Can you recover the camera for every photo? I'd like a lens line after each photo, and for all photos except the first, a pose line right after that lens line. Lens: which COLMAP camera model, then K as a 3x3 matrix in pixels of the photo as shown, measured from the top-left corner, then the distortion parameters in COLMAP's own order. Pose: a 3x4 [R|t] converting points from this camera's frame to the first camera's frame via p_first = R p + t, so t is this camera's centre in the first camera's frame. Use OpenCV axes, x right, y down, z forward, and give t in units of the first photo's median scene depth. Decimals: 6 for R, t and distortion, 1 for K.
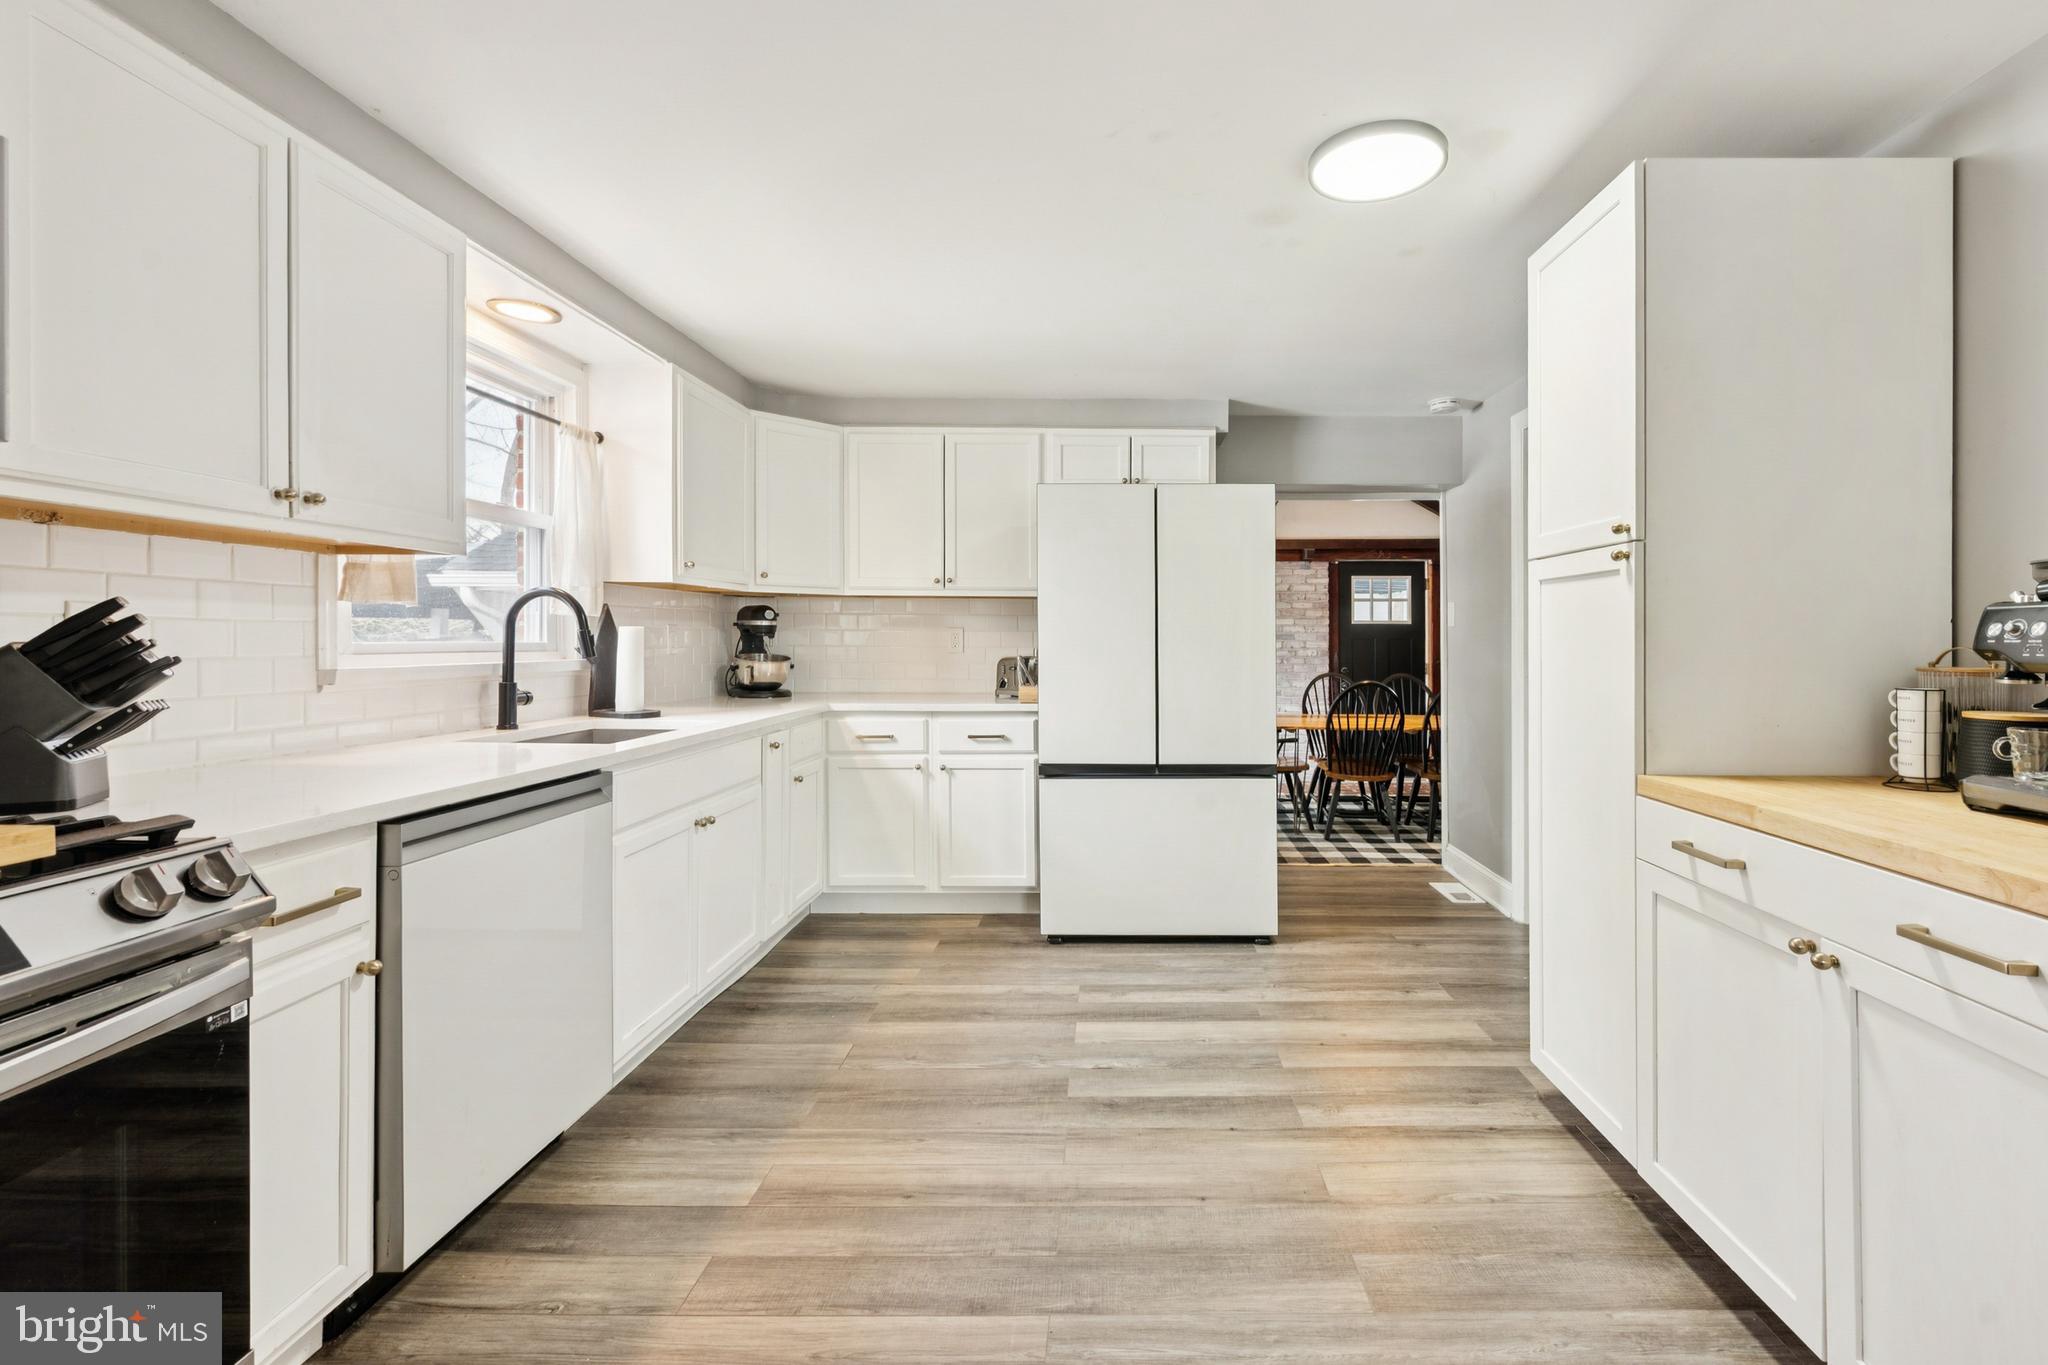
lens RADIAL K [[861.1, 0, 1114.3], [0, 861.1, 640.9], [0, 0, 1]] dist [-0.000148, -0.000063]
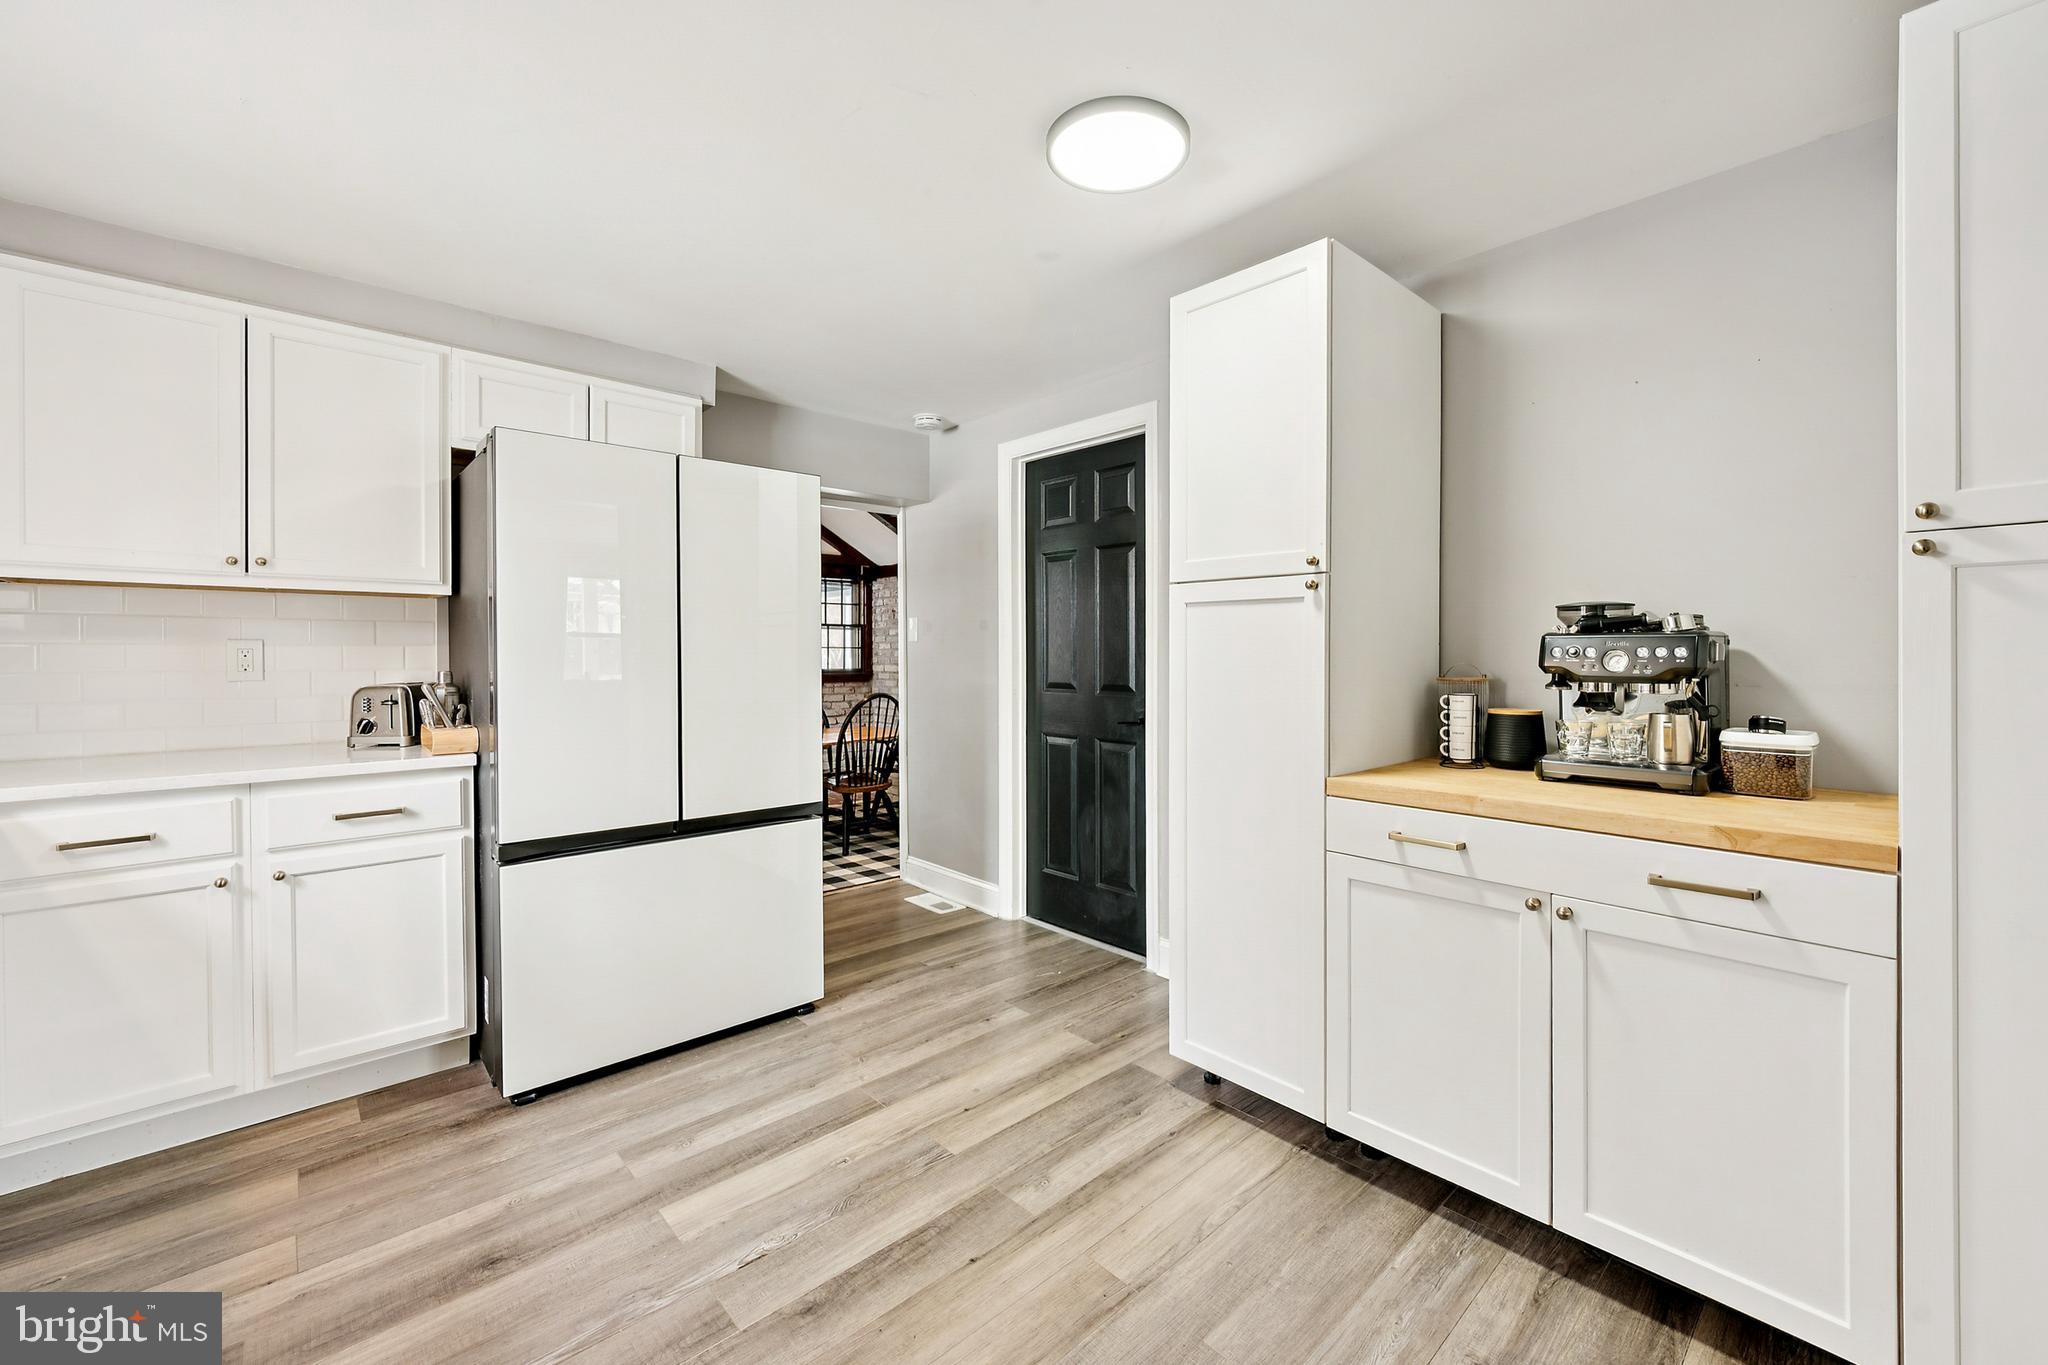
lens RADIAL K [[834.2, 0, 1038.2], [0, 834.2, 652.4], [0, 0, 1]] dist [0.000079, -0.000091]
pose [[0.731388, -0.004148, 0.681949, -0.262047], [0.003028, 0.999991, 0.002836, -0.009264], [-0.681955, -0.000010, 0.731394, 0.278988]]
